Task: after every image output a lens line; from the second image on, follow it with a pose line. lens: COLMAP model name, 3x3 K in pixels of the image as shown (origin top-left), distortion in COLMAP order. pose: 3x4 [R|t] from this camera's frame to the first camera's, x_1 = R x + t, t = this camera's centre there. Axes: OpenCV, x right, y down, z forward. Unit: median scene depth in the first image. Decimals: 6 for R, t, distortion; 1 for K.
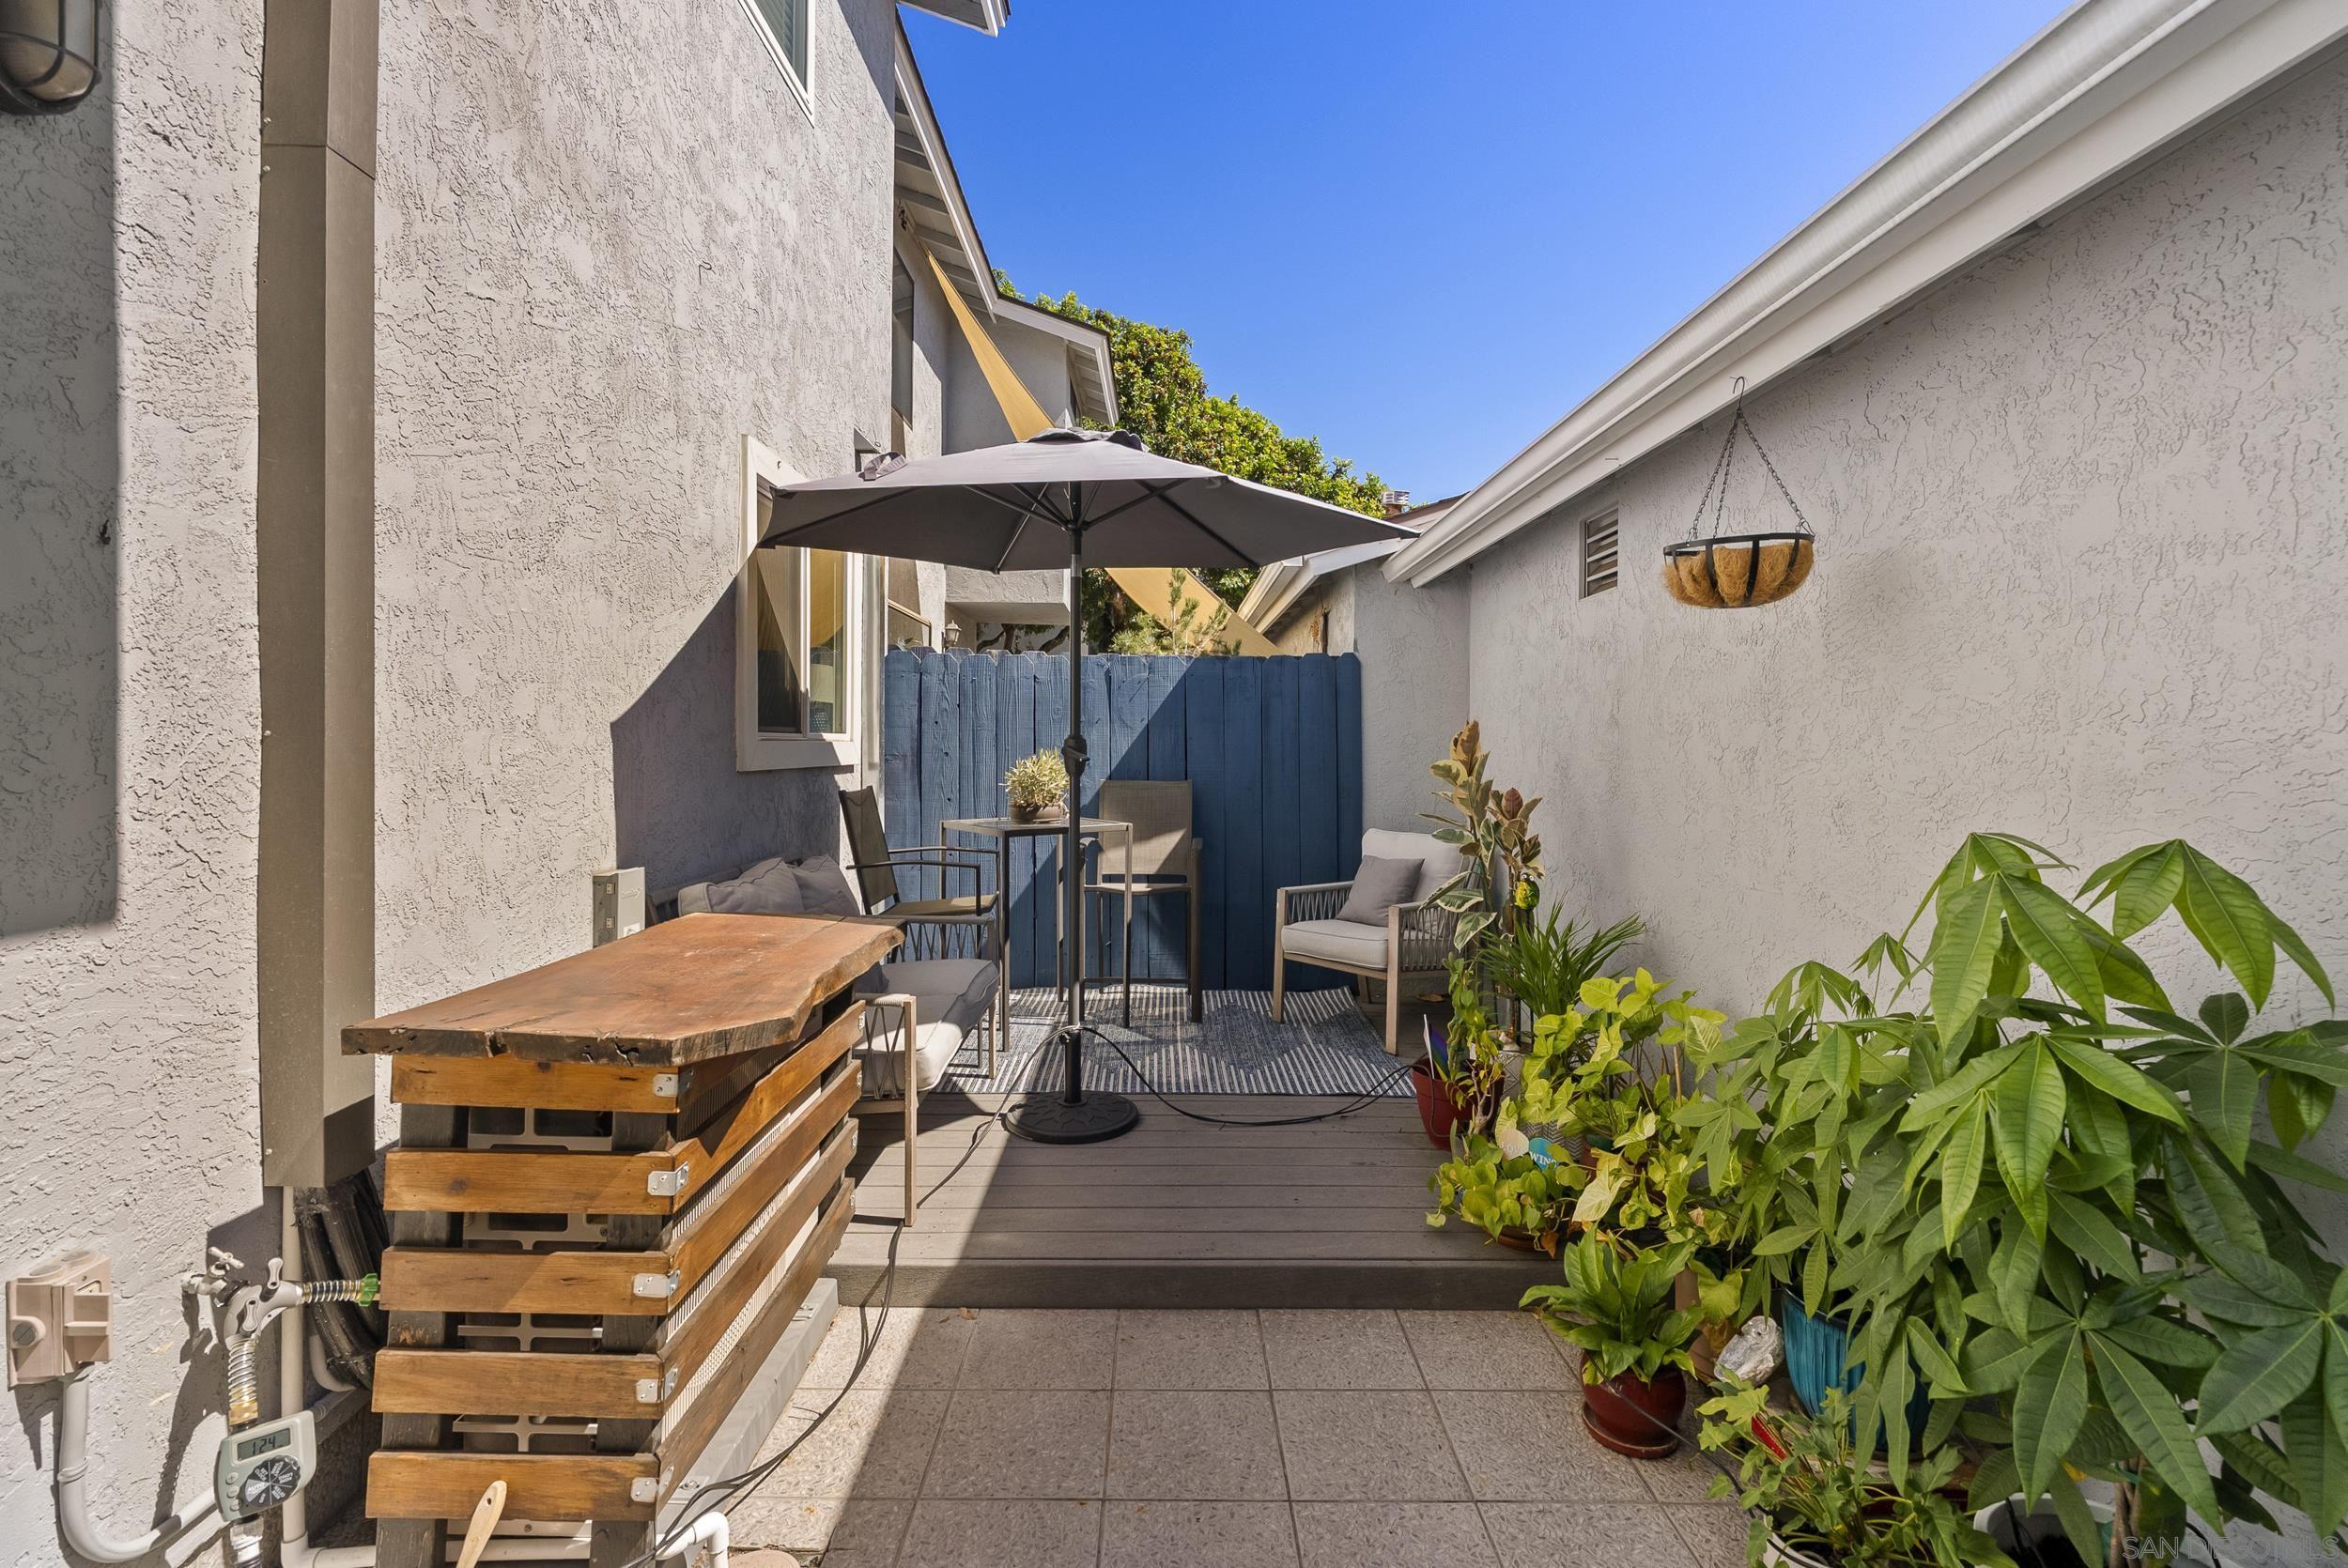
lens RADIAL K [[1085.7, 0, 1163.3], [0, 1085.7, 746.6], [0, 0, 1]] dist [-0.003830, 0.001282]
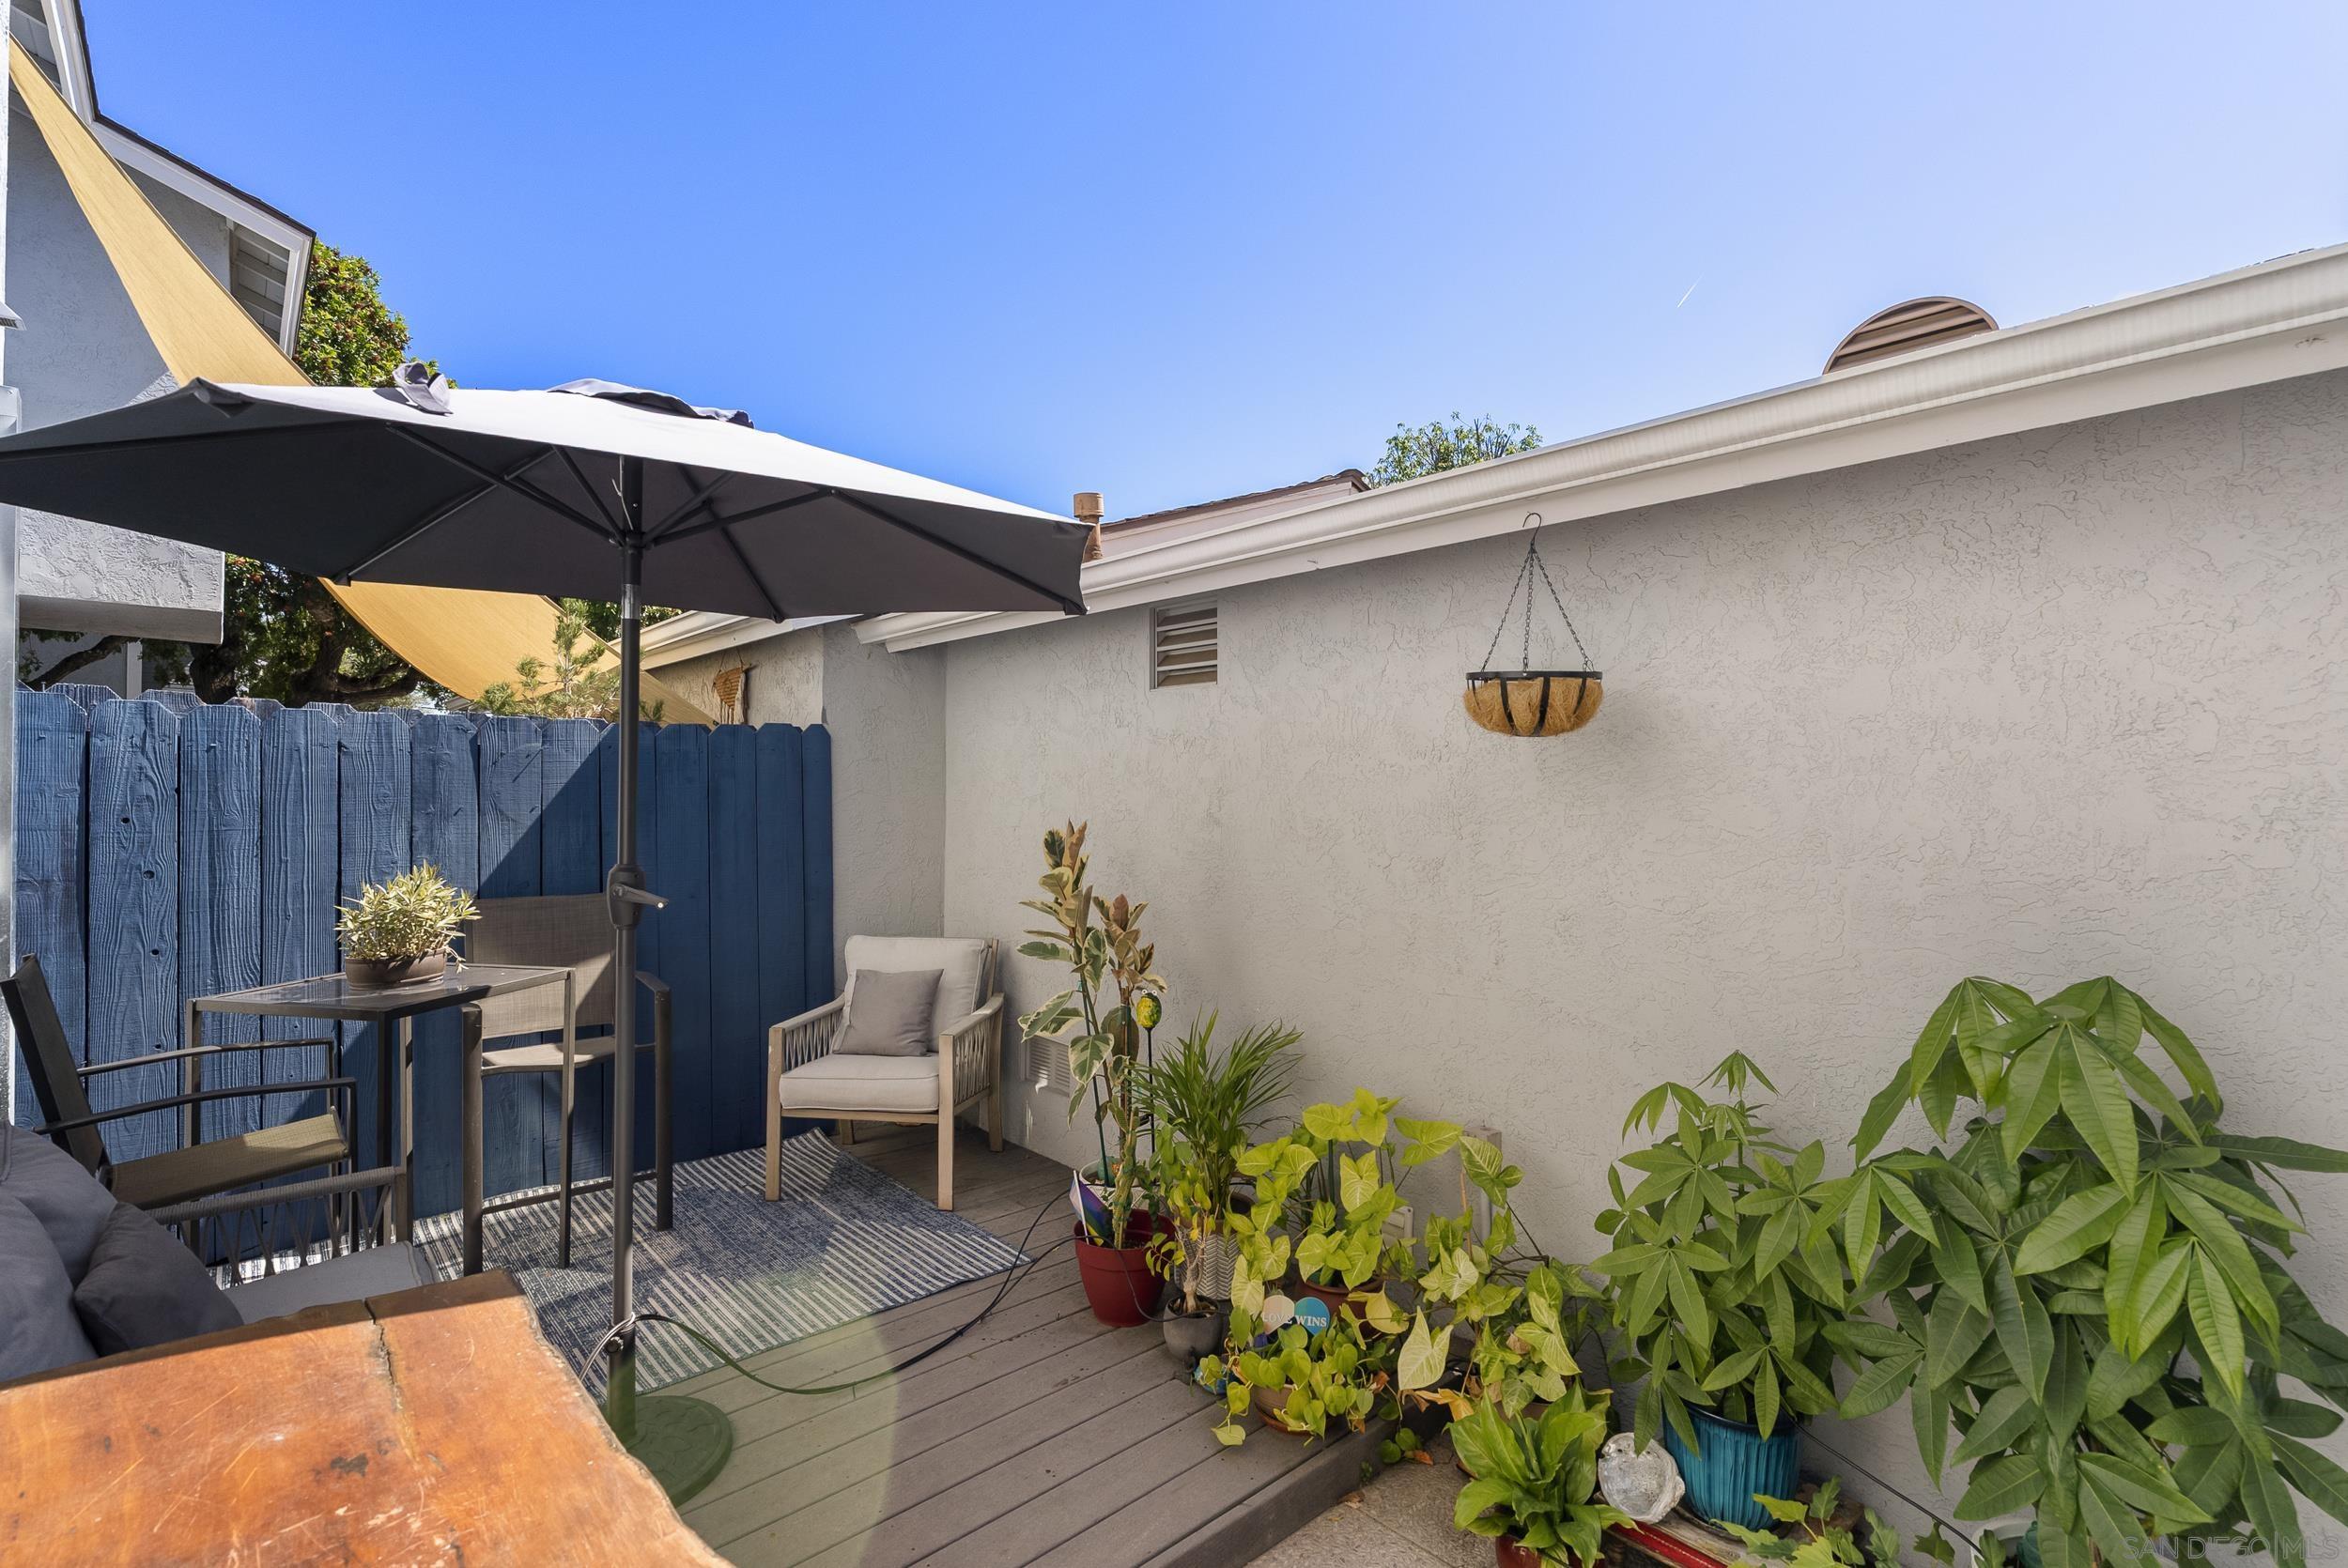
lens RADIAL K [[1085.7, 0, 1192.9], [0, 1085.7, 778.3], [0, 0, 1]] dist [-0.003830, 0.001282]
pose [[0.743162, 0.003496, 0.669102, -0.379816], [0.006215, 0.999907, -0.012127, -0.074414], [-0.669083, 0.013171, 0.743071, 0.429663]]
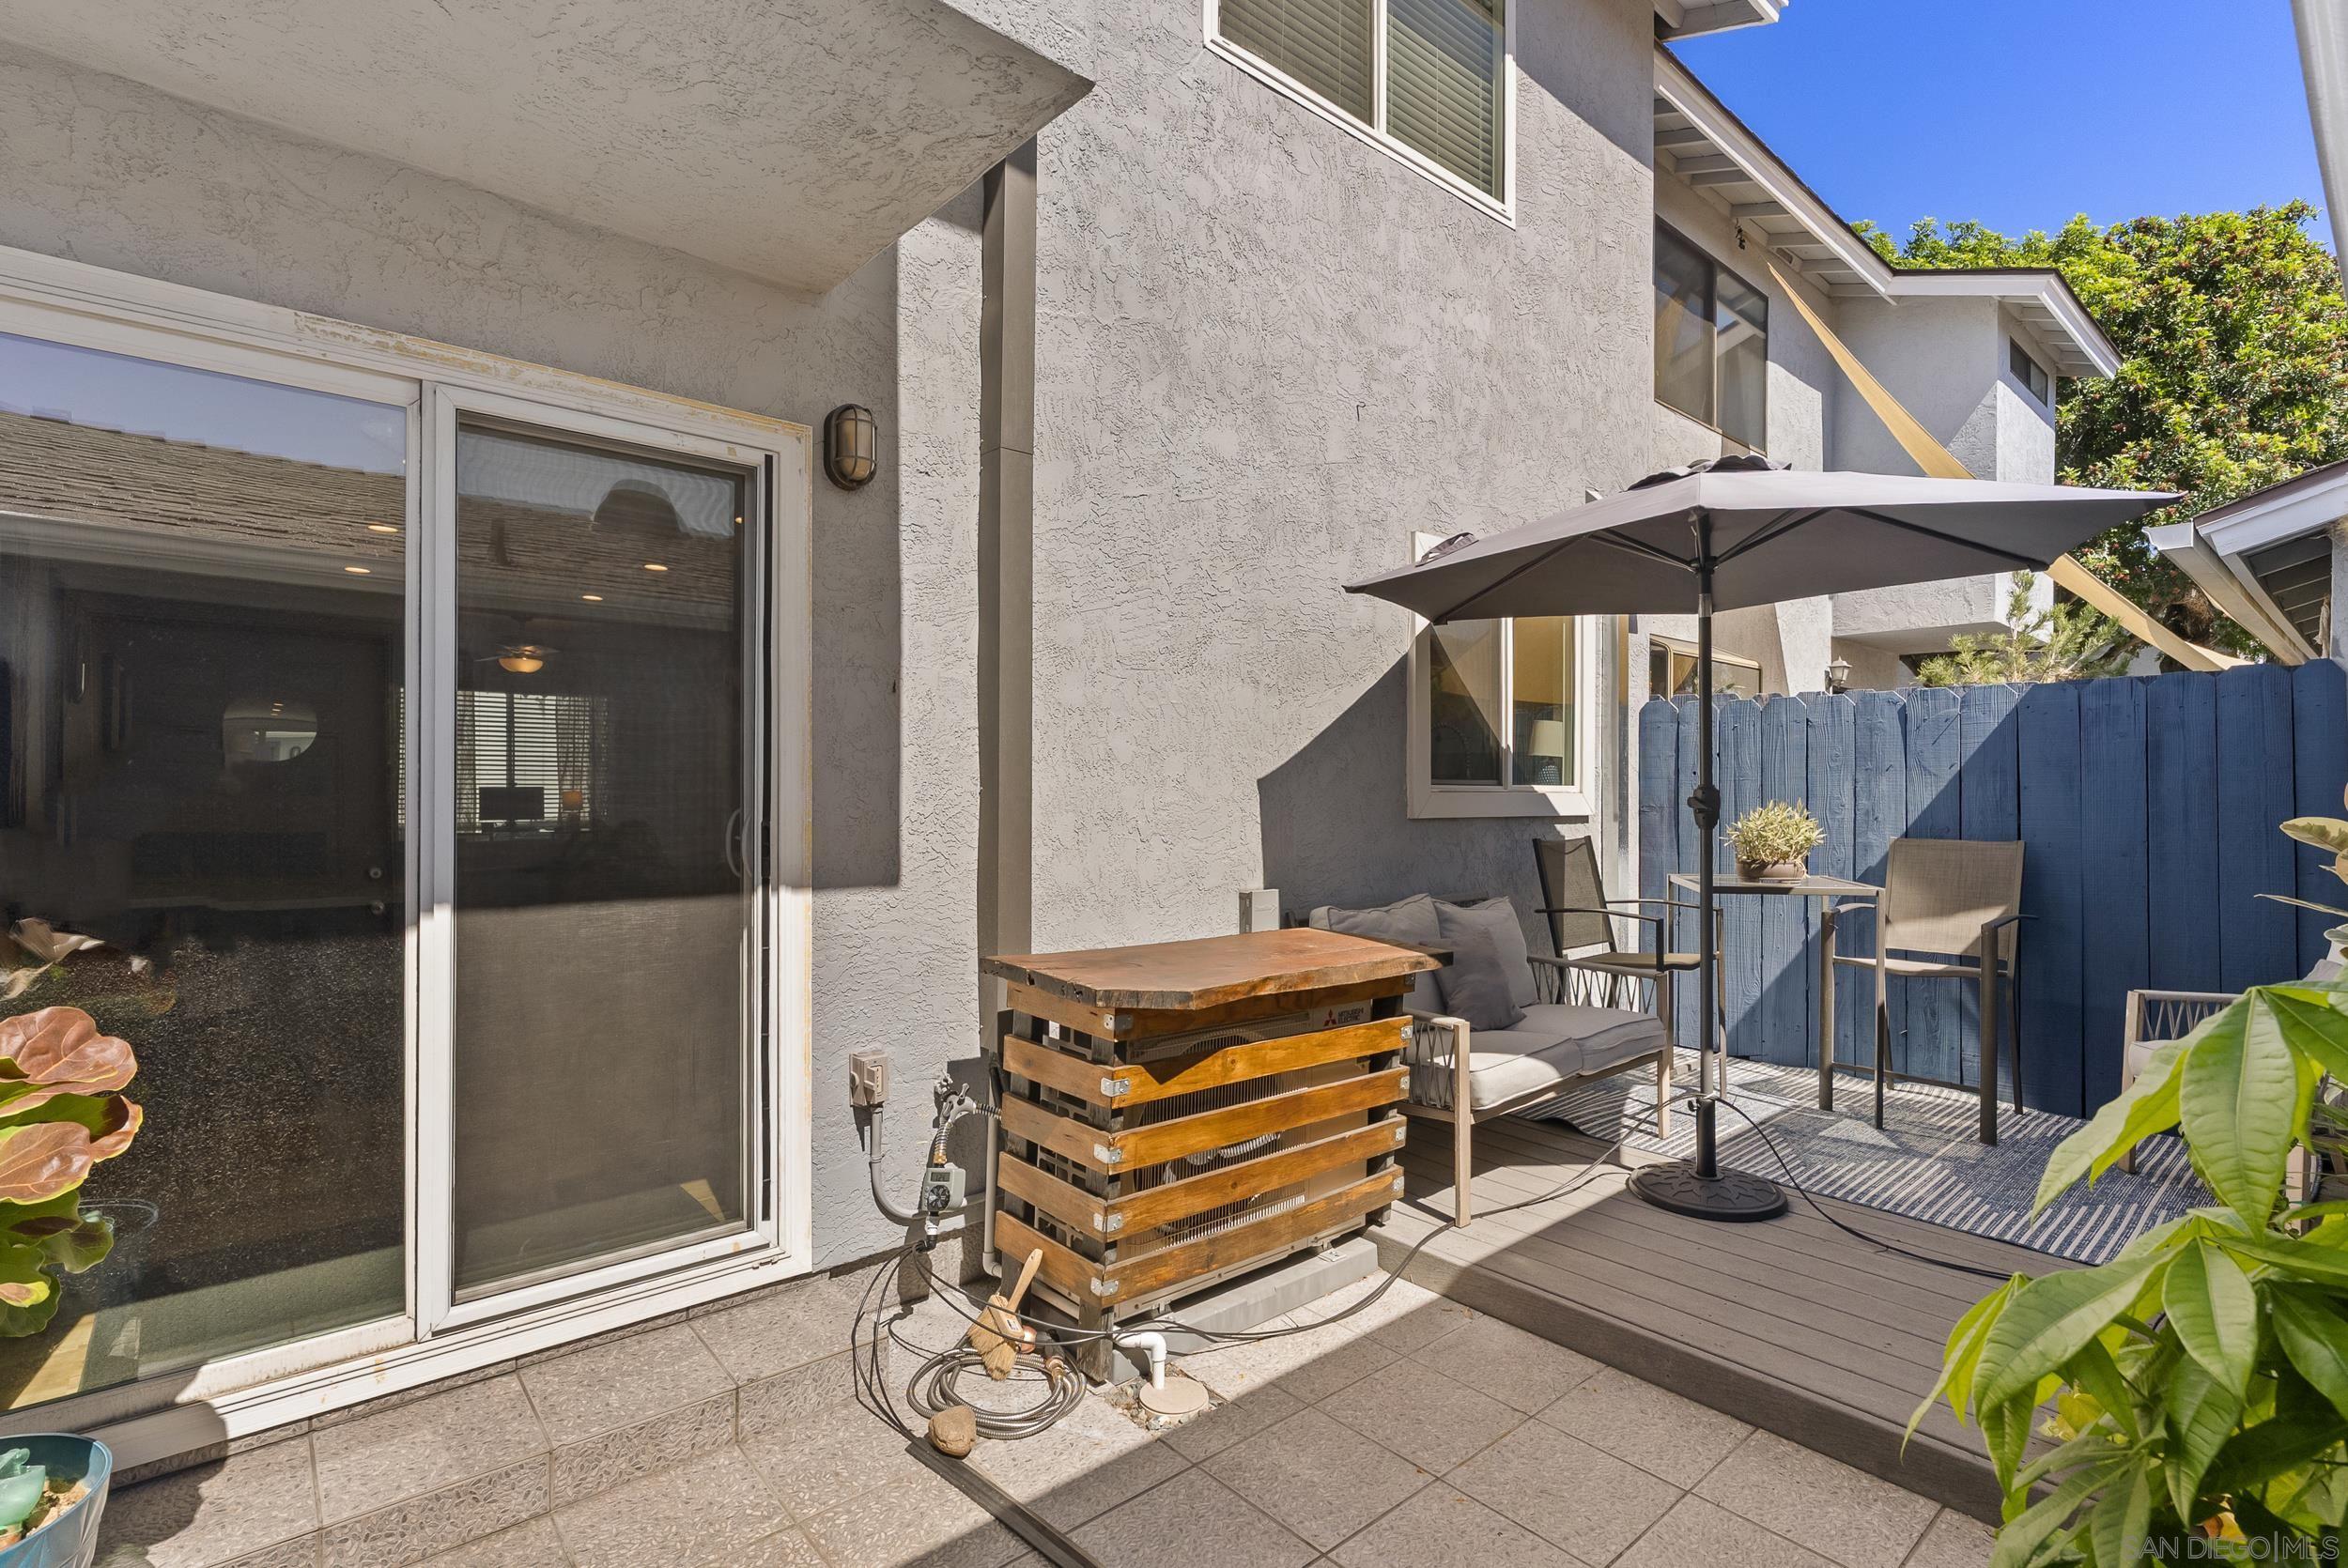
lens RADIAL K [[1085.7, 0, 1183.1], [0, 1085.7, 792.1], [0, 0, 1]] dist [-0.003830, 0.001282]
pose [[0.657276, -0.002858, -0.753644, 0.477929], [-0.001842, 0.999984, -0.005398, 0.001568], [0.753648, 0.004936, 0.657260, 0.058819]]
